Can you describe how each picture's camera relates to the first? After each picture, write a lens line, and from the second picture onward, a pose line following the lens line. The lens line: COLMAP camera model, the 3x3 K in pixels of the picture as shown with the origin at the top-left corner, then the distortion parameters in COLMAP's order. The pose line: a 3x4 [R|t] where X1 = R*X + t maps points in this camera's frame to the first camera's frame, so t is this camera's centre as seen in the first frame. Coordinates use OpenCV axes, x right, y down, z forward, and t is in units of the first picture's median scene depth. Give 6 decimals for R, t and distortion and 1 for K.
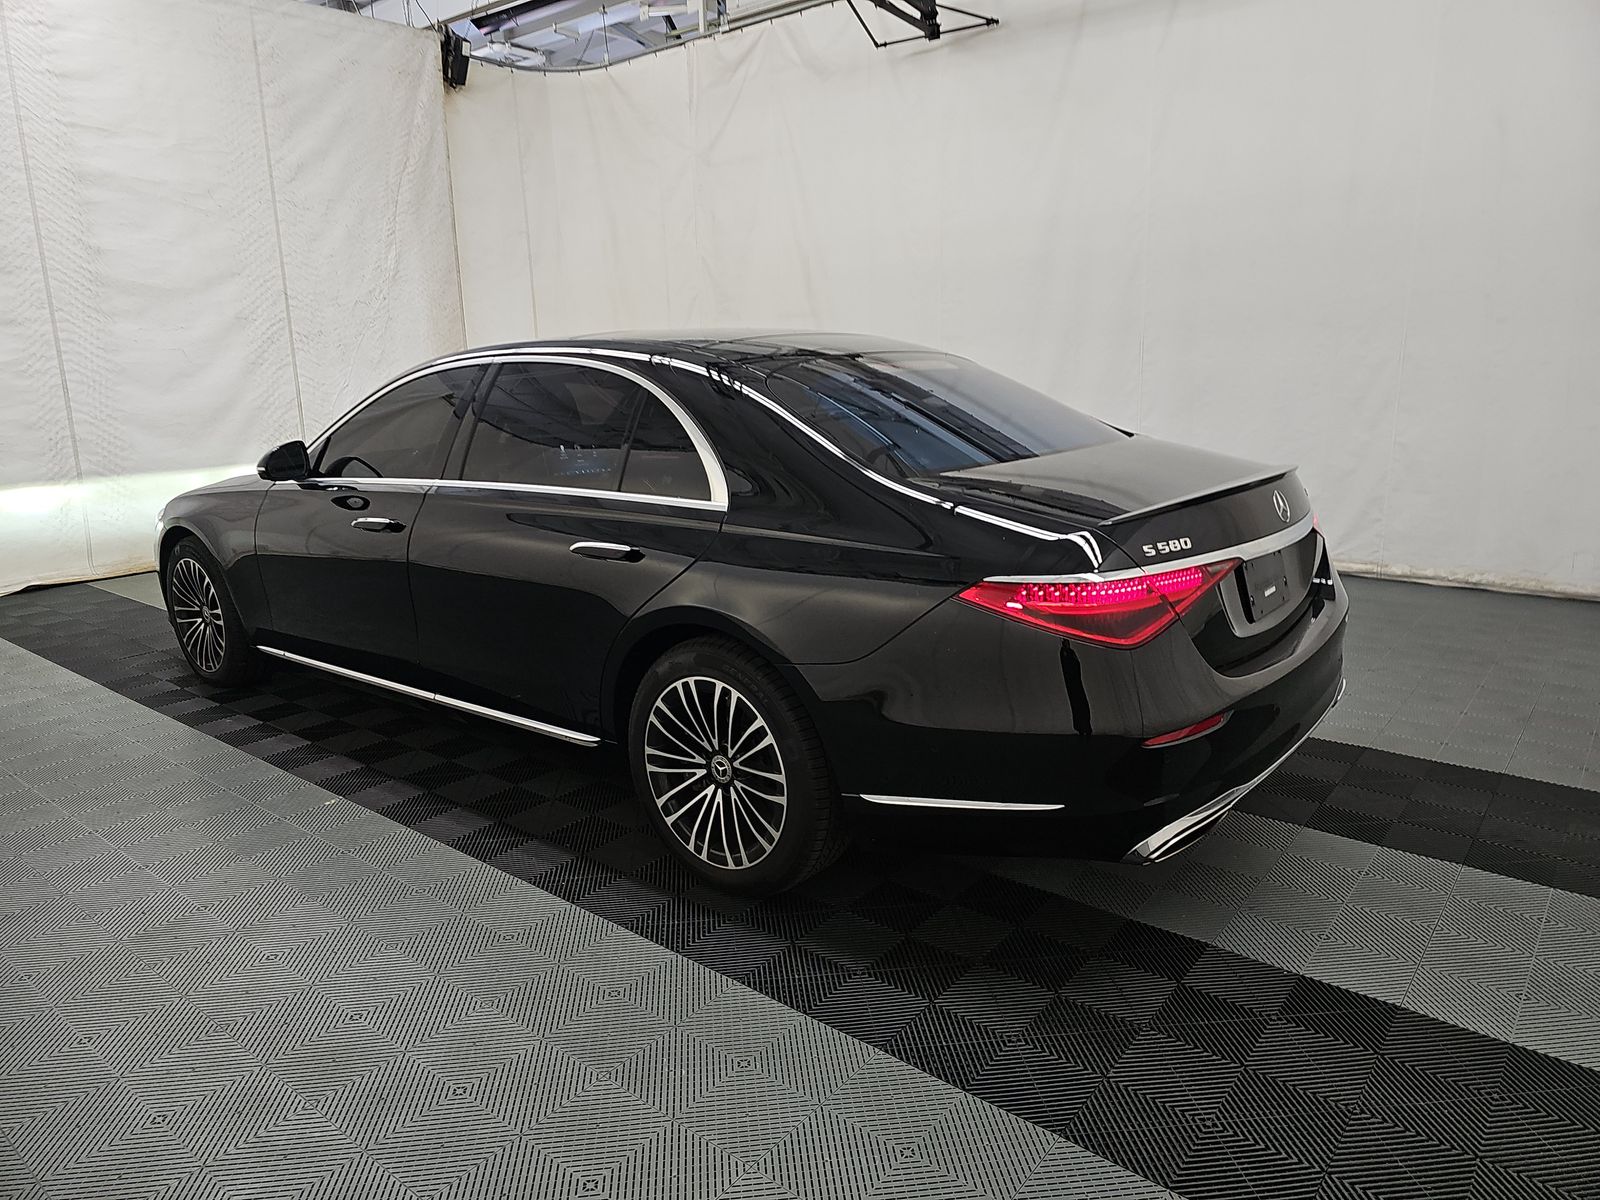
lens RADIAL K [[961.4, 0, 801.2], [0, 961.4, 599.4], [0, 0, 1]] dist [-0.032345, -0.010578]
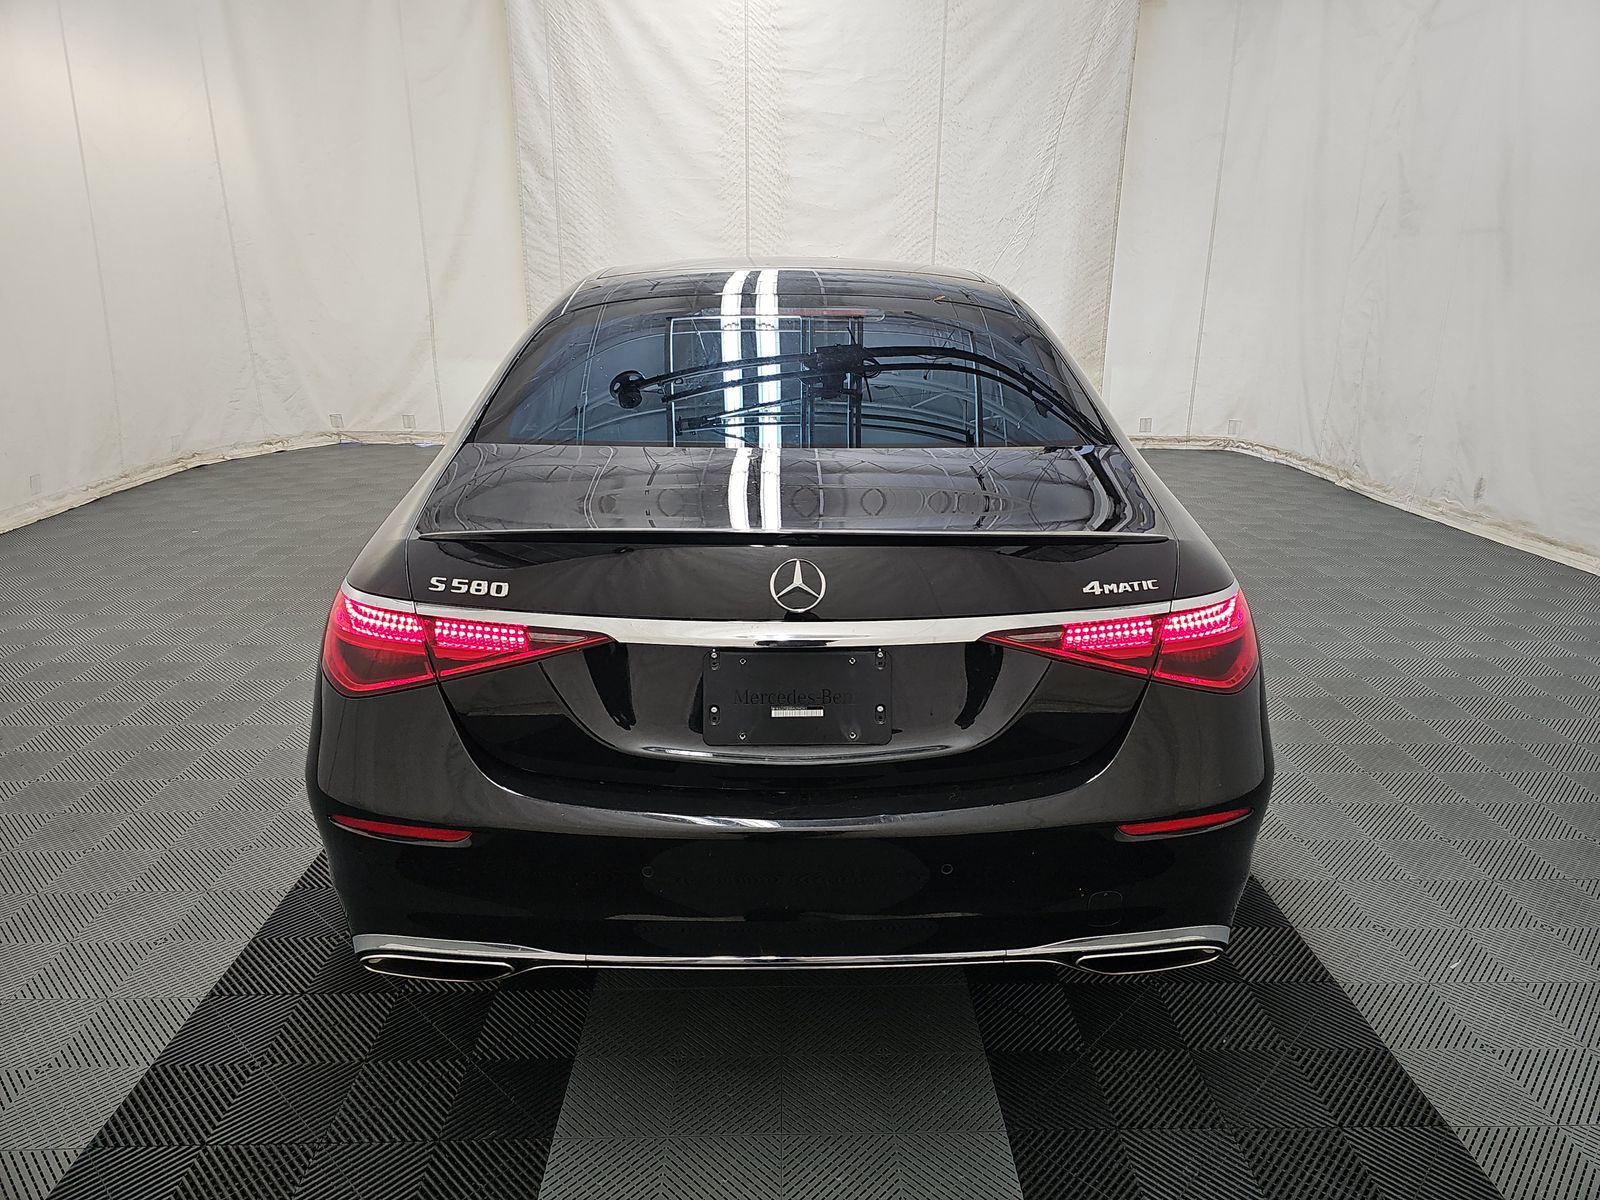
lens RADIAL K [[961.4, 0, 803.5], [0, 961.4, 606.2], [0, 0, 1]] dist [-0.032345, -0.010578]
pose [[0.655267, 0.260342, -0.709117, 0.283130], [-0.194973, 0.965215, 0.174199, -0.057414], [0.729802, 0.024112, 0.683233, 0.182052]]
